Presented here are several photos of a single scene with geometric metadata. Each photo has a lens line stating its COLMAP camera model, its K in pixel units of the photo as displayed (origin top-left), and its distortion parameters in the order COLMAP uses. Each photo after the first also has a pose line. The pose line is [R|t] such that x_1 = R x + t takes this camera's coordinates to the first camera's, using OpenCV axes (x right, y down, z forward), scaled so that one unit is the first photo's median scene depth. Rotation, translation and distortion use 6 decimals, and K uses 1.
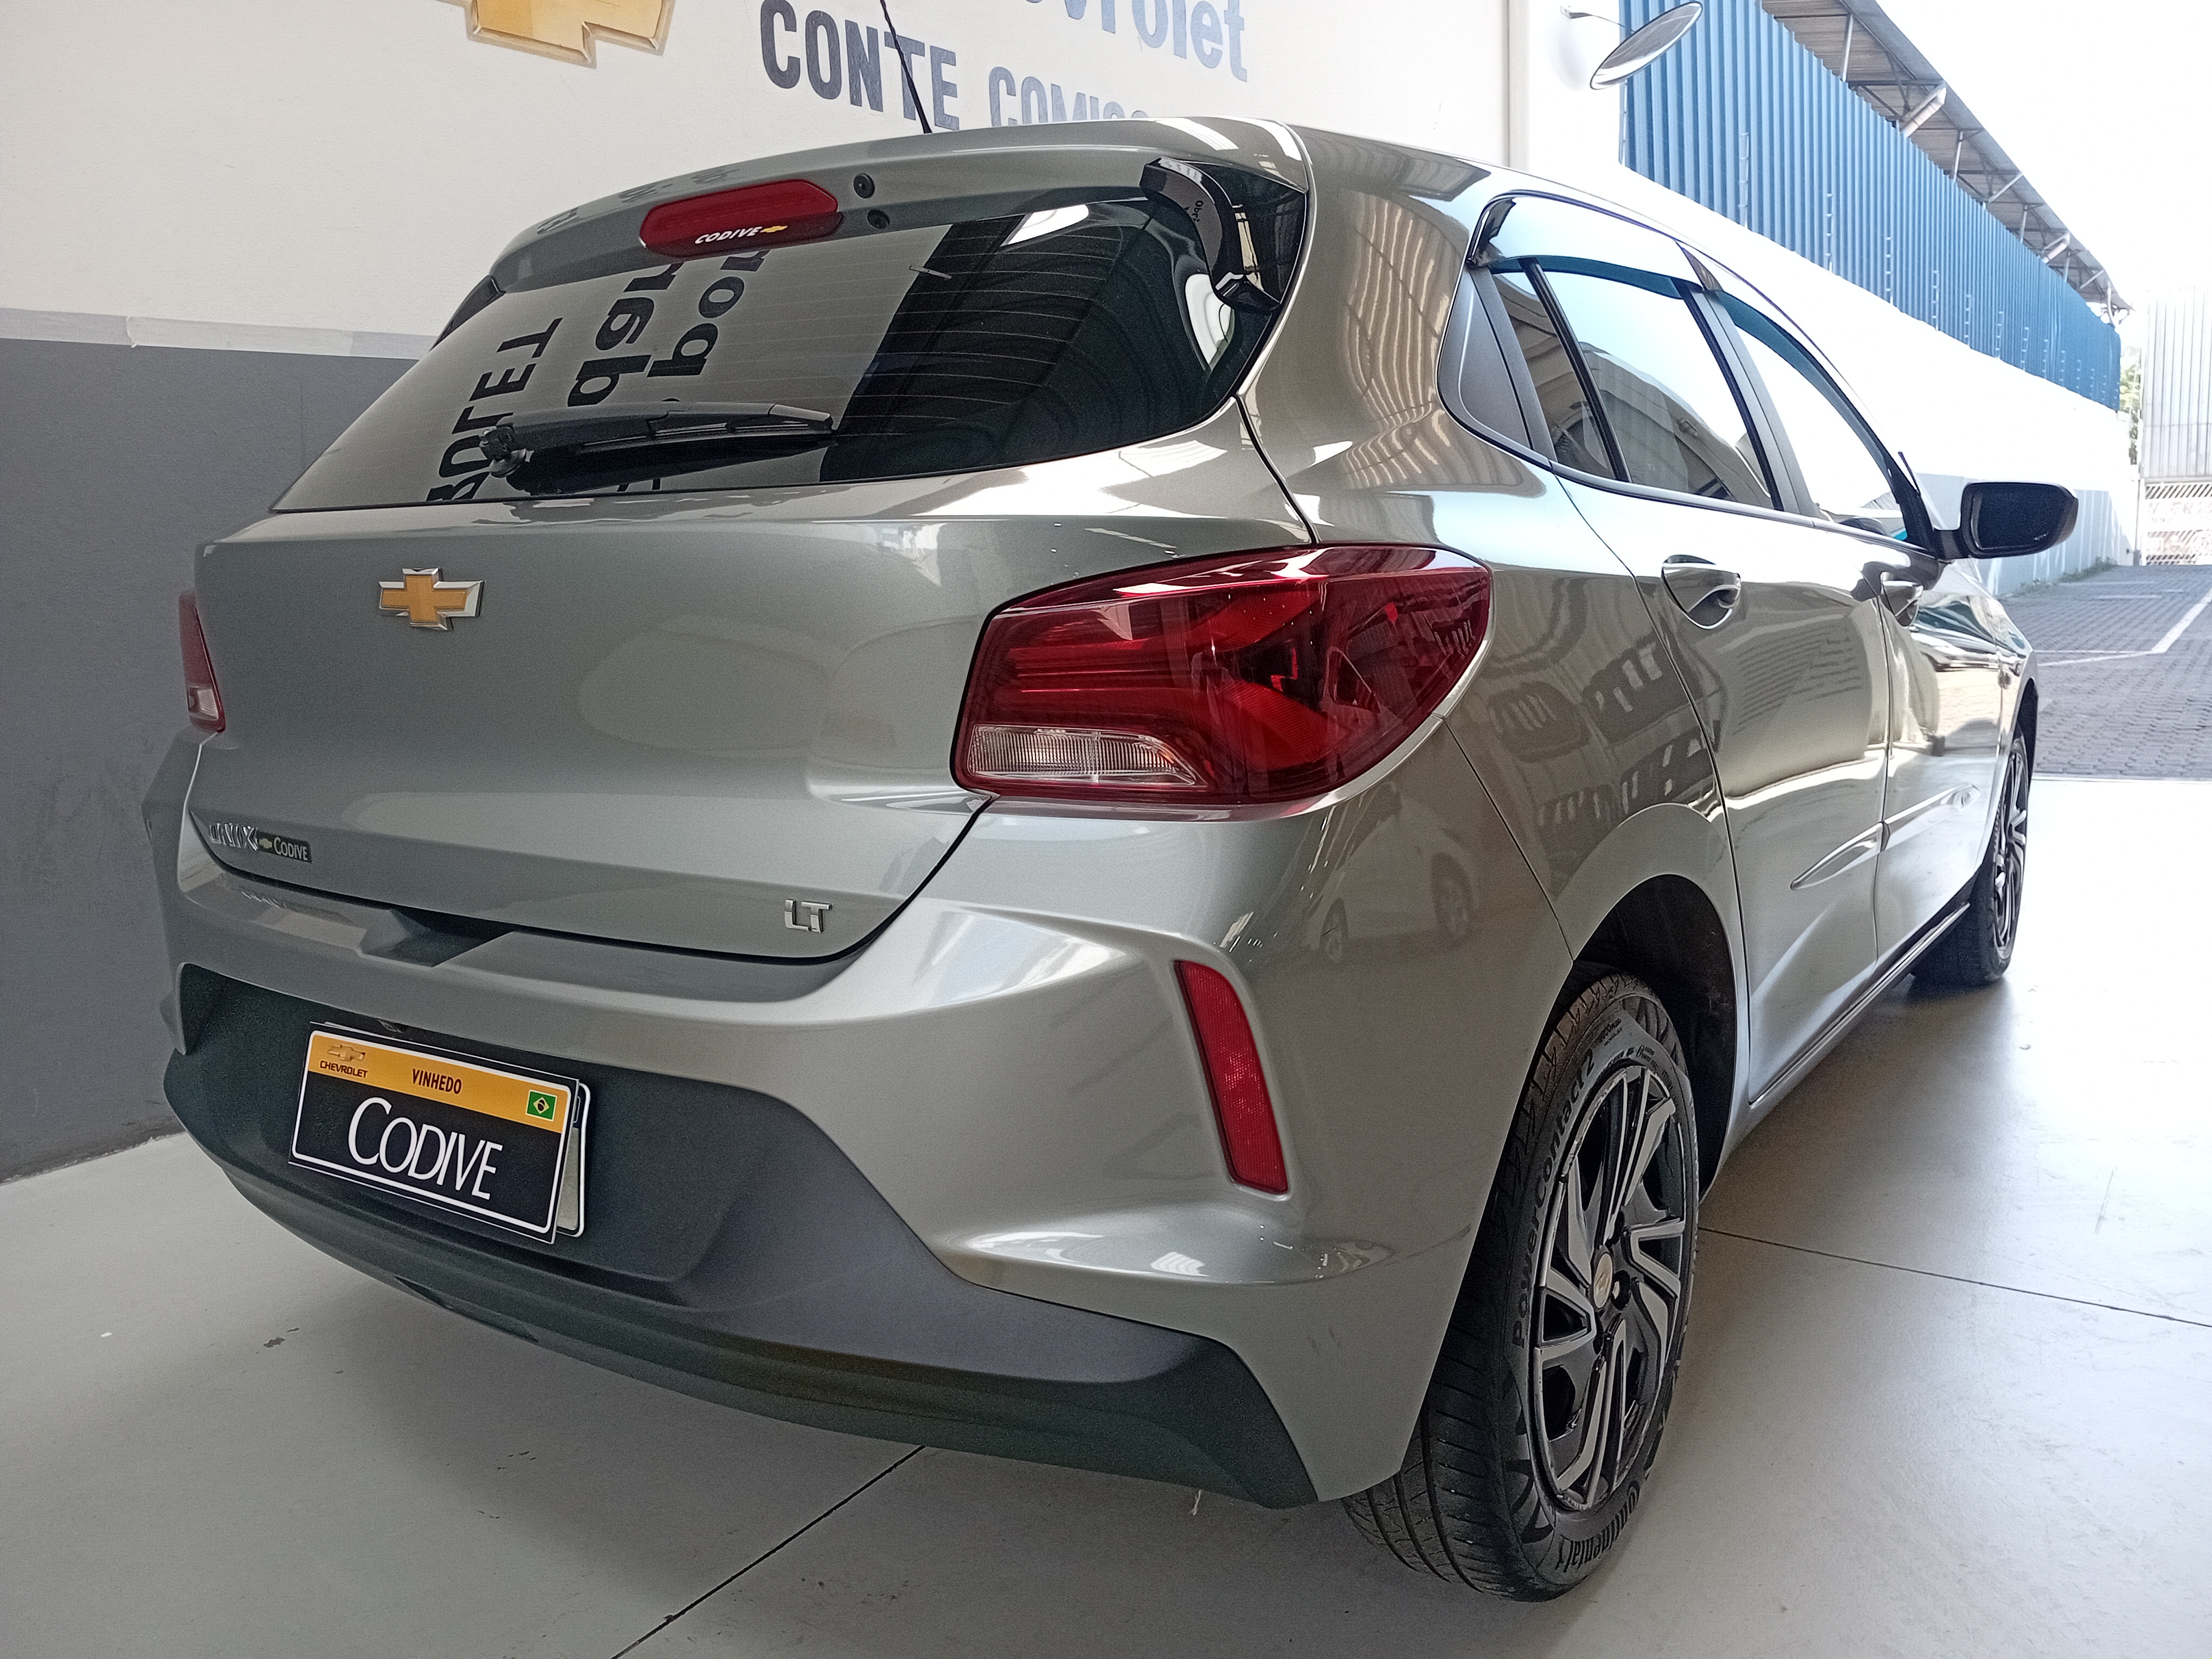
lens RADIAL K [[1691.4, 0, 1106.0], [0, 1691.4, 829.5], [0, 0, 1]] dist [-0.000929, -0.001688]
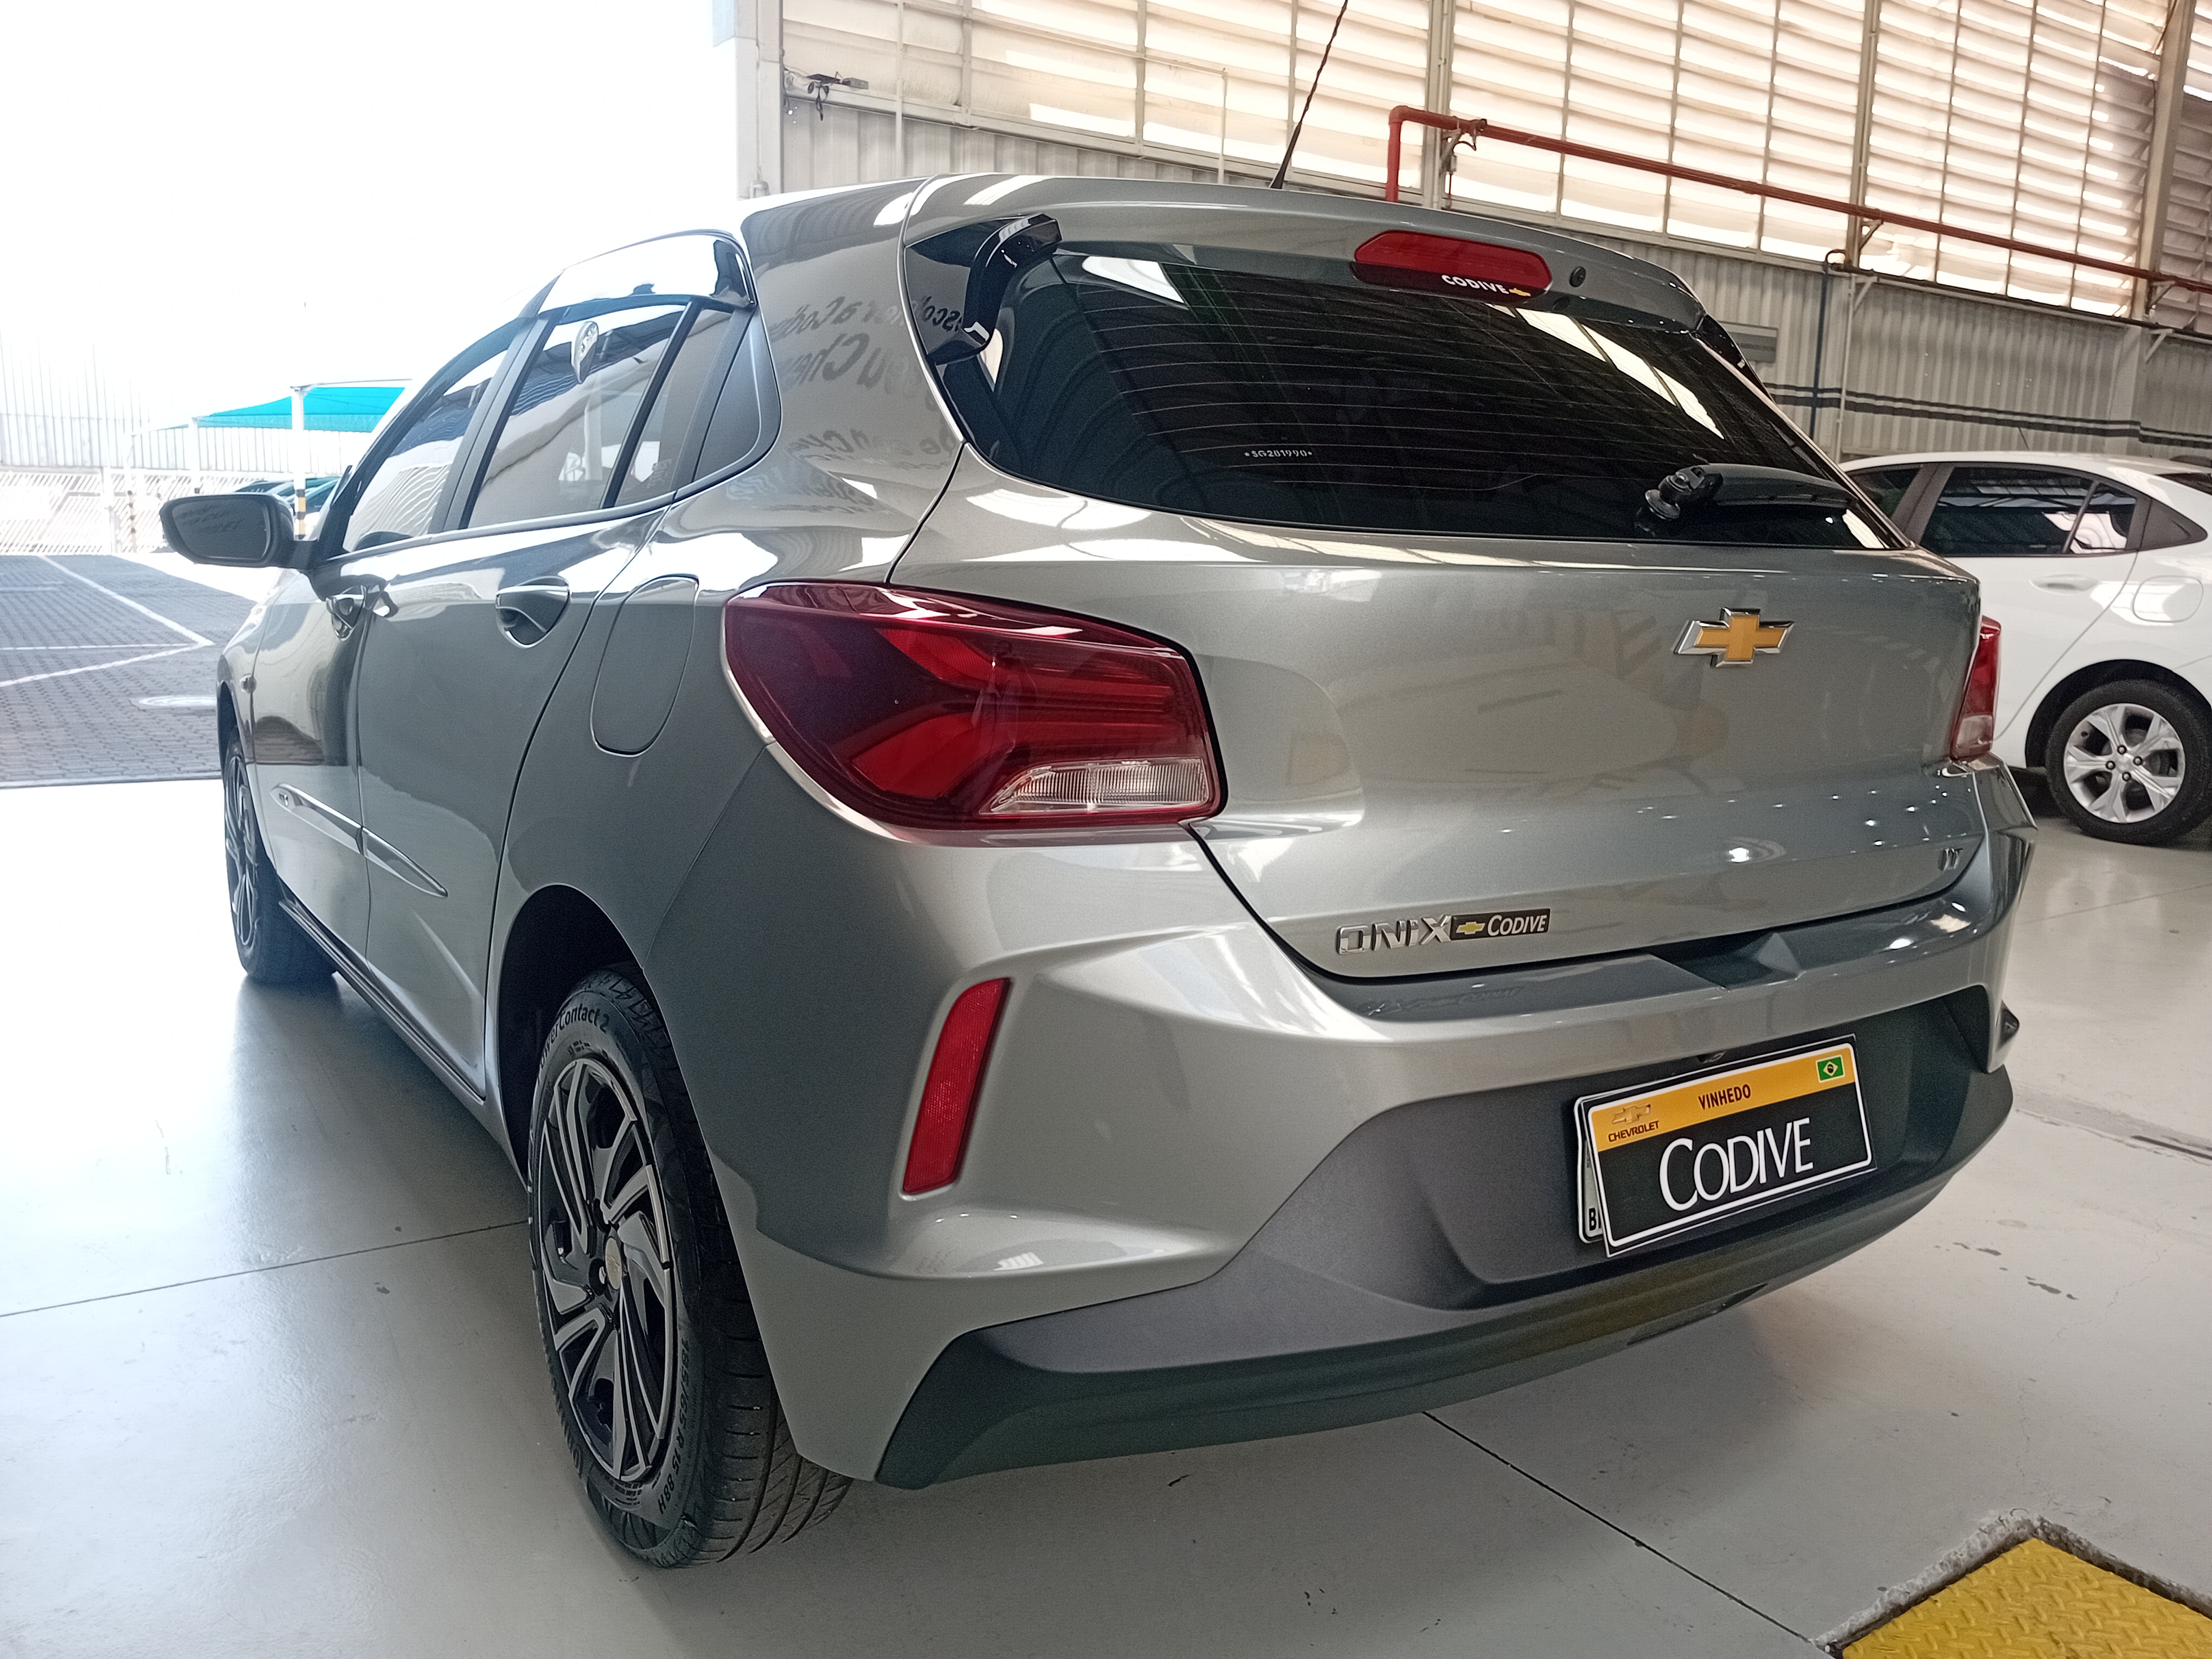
lens RADIAL K [[1723.0, 0, 1052.0], [0, 1723.0, 802.4], [0, 0, 1]] dist [-0.037365, -0.002436]
pose [[0.397893, -0.107727, 0.911085, -1.510554], [0.112172, 0.991344, 0.068228, -0.151275], [-0.910549, 0.075051, 0.406532, 0.936839]]
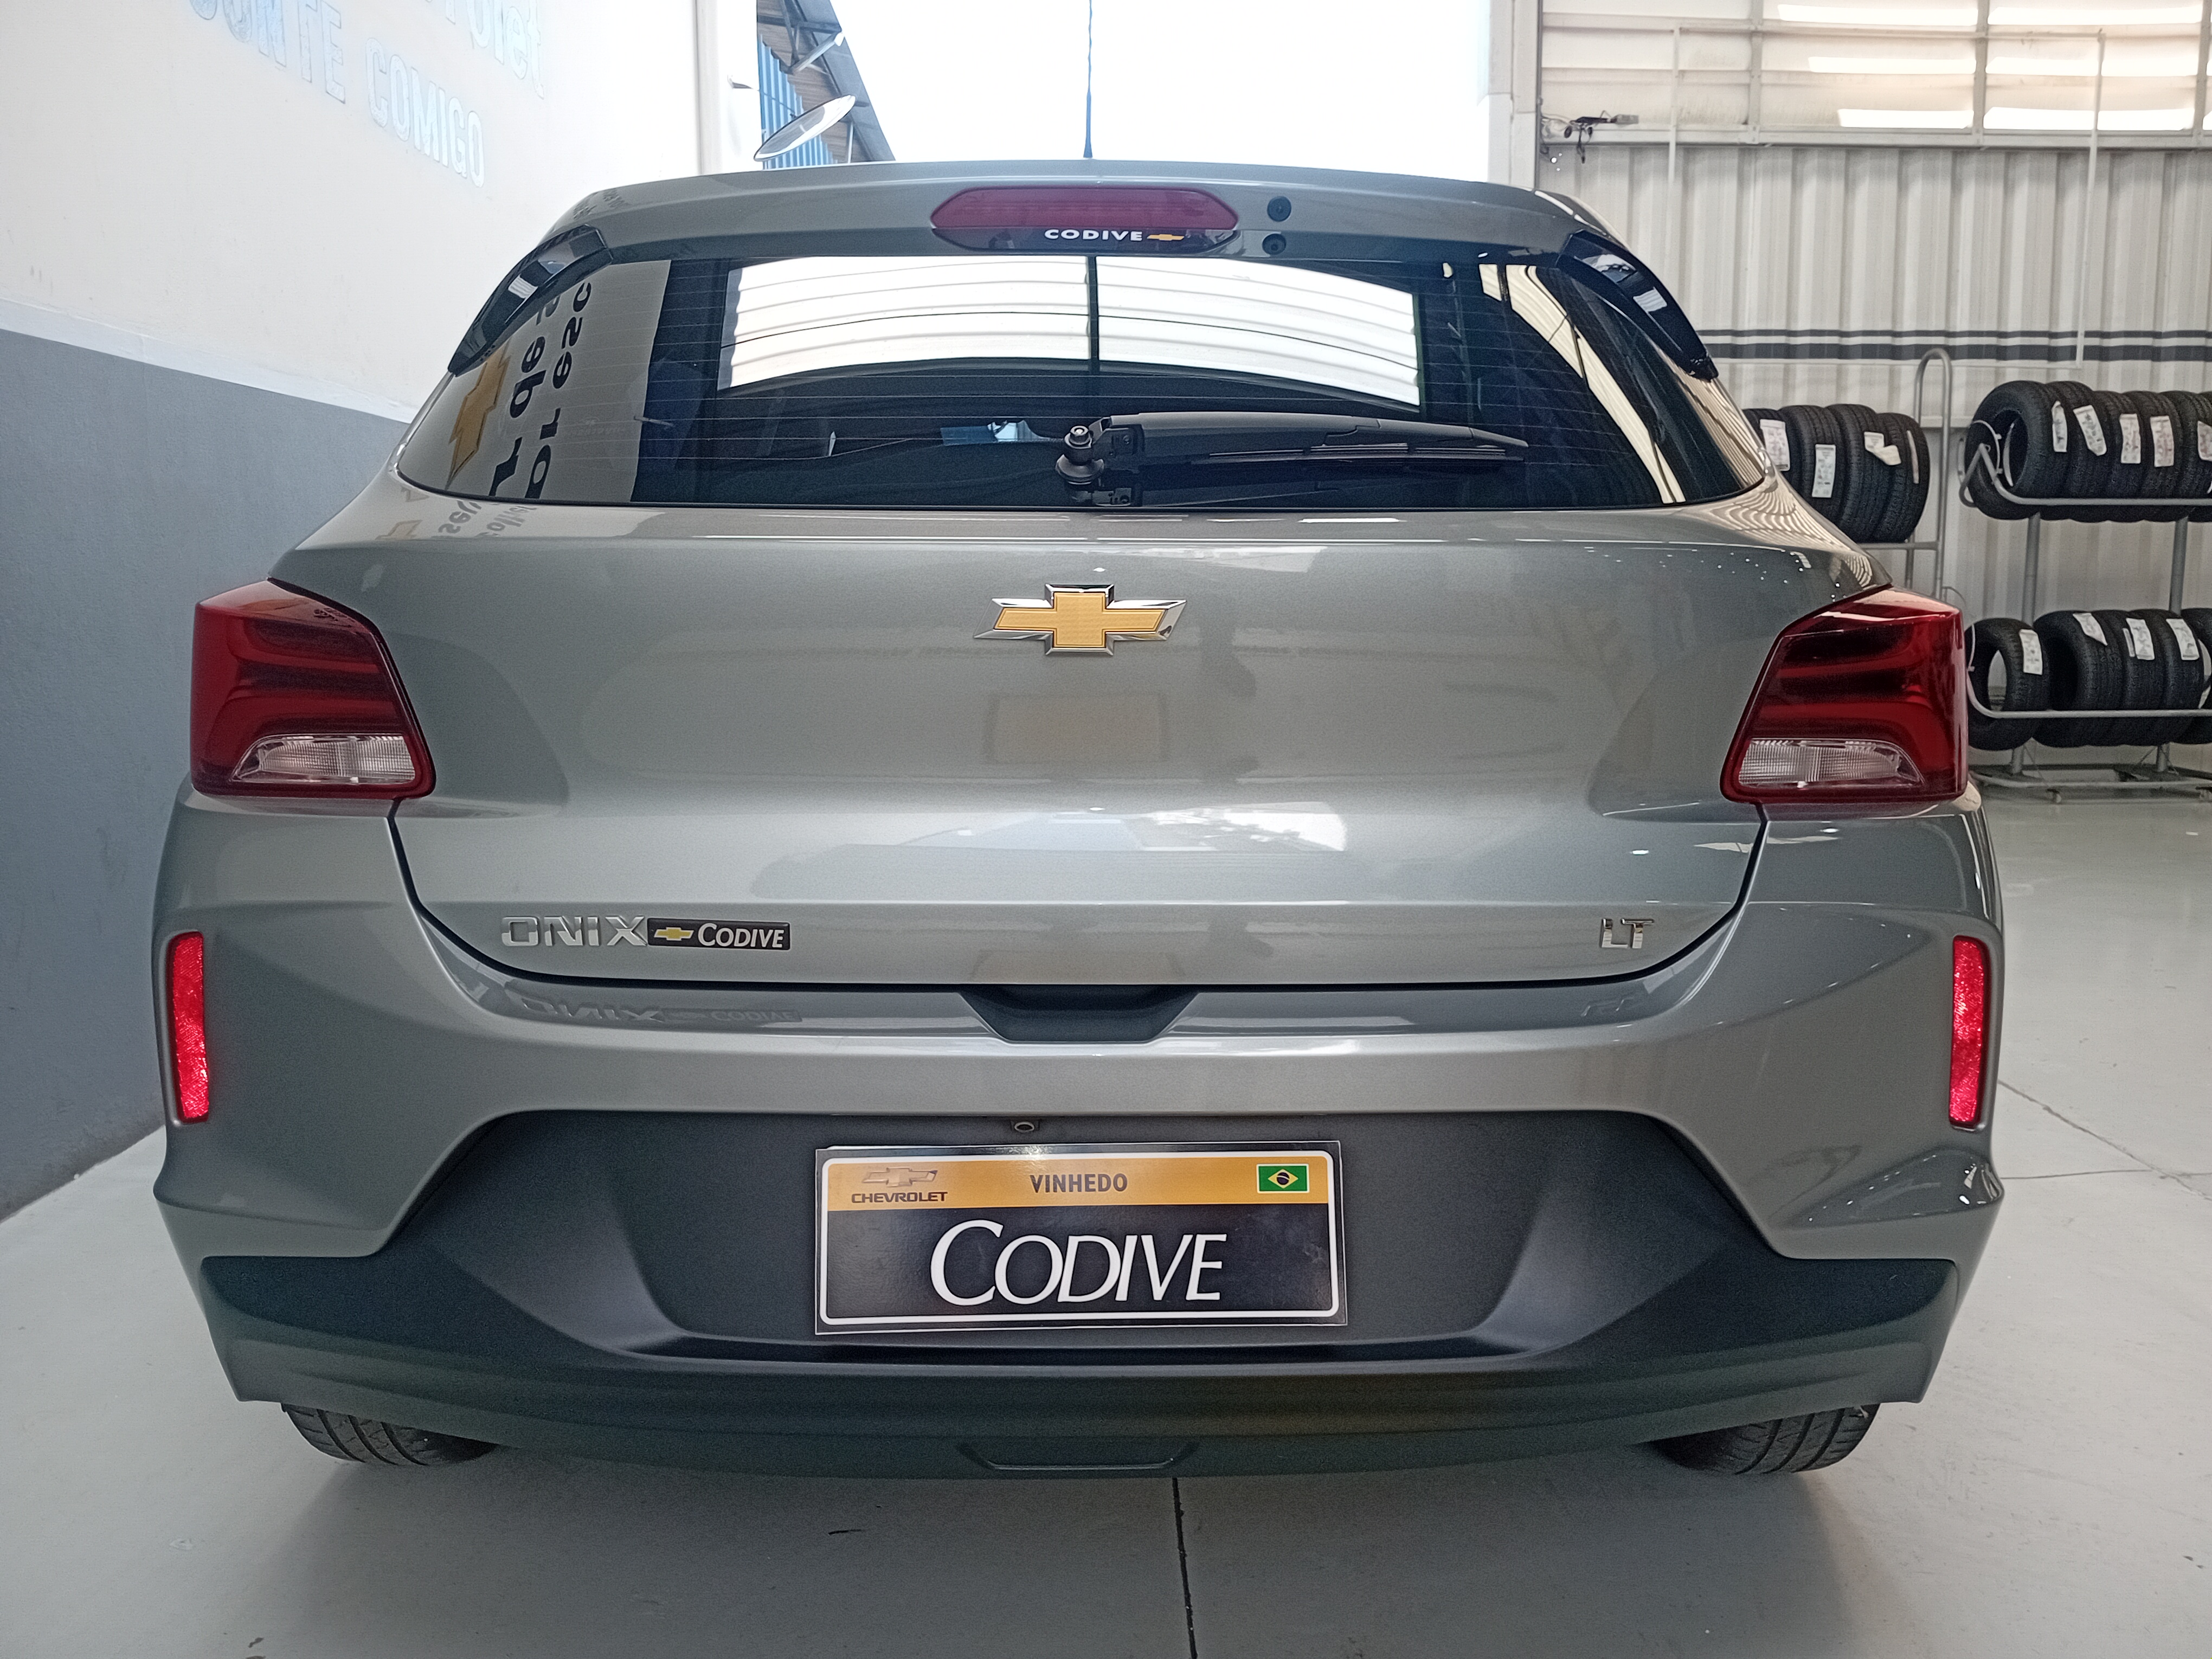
lens RADIAL K [[1612.3, 0, 1111.7], [0, 1612.3, 800.3], [0, 0, 1]] dist [0.029198, -0.053733]
pose [[0.821699, -0.053786, 0.567377, -0.835601], [0.072056, 0.997352, -0.009809, -0.034608], [-0.565348, 0.048943, 0.823400, 0.310815]]
